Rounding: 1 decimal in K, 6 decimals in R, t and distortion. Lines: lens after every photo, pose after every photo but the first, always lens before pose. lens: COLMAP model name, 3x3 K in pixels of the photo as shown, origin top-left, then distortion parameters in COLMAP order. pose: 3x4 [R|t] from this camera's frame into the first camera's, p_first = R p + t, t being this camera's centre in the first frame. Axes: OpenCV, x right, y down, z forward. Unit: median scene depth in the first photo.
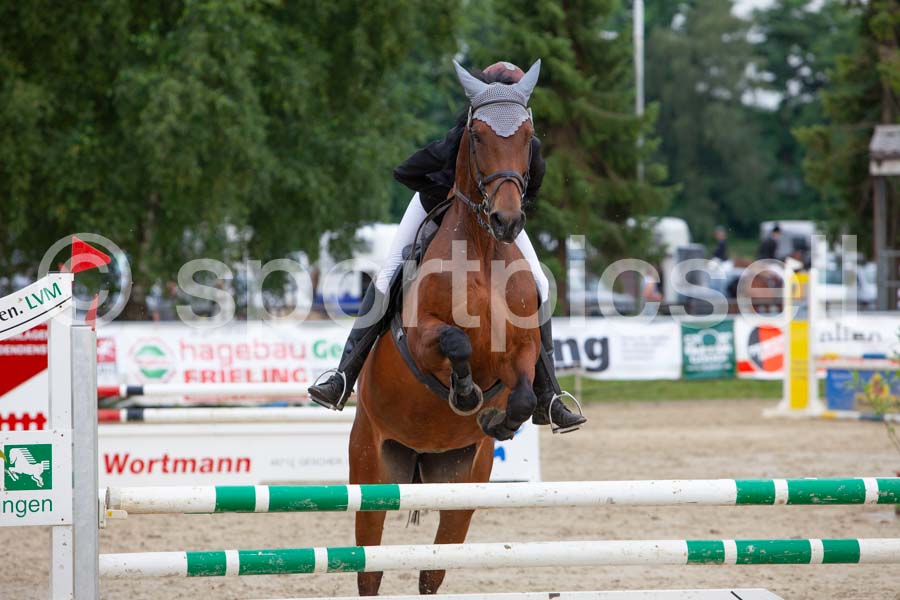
lens RADIAL K [[5530.6, 0, 450.0], [0, 5530.6, 300.0], [0, 0, 1]] dist [1.888229, 5.586792]
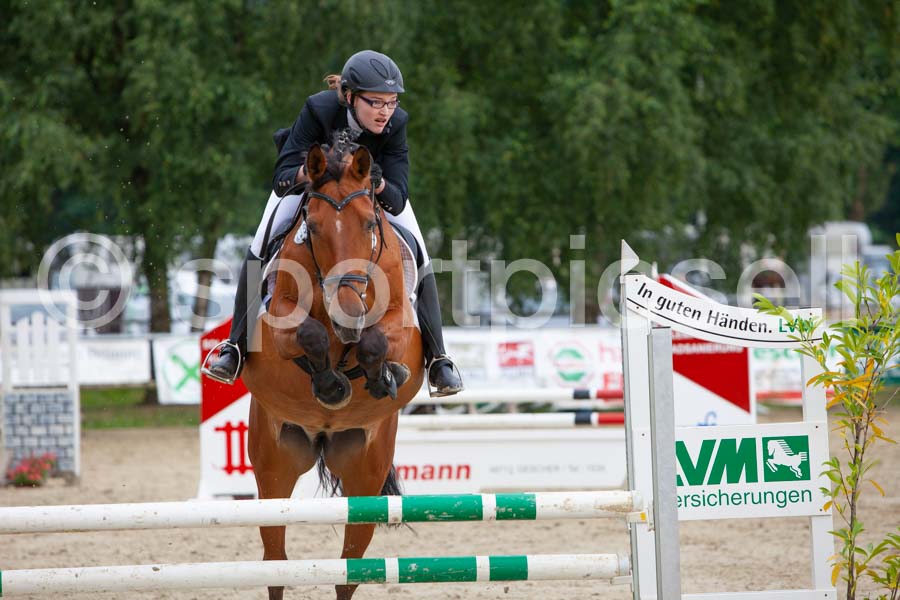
lens RADIAL K [[5436.8, 0, 449.4], [0, 5436.8, 328.1], [0, 0, 1]] dist [2.056507, -13.041720]
pose [[0.983696, -0.010817, -0.179515, 0.099398], [0.011913, 0.999916, 0.005027, -0.000749], [0.179446, -0.007083, 0.983742, 0.028638]]
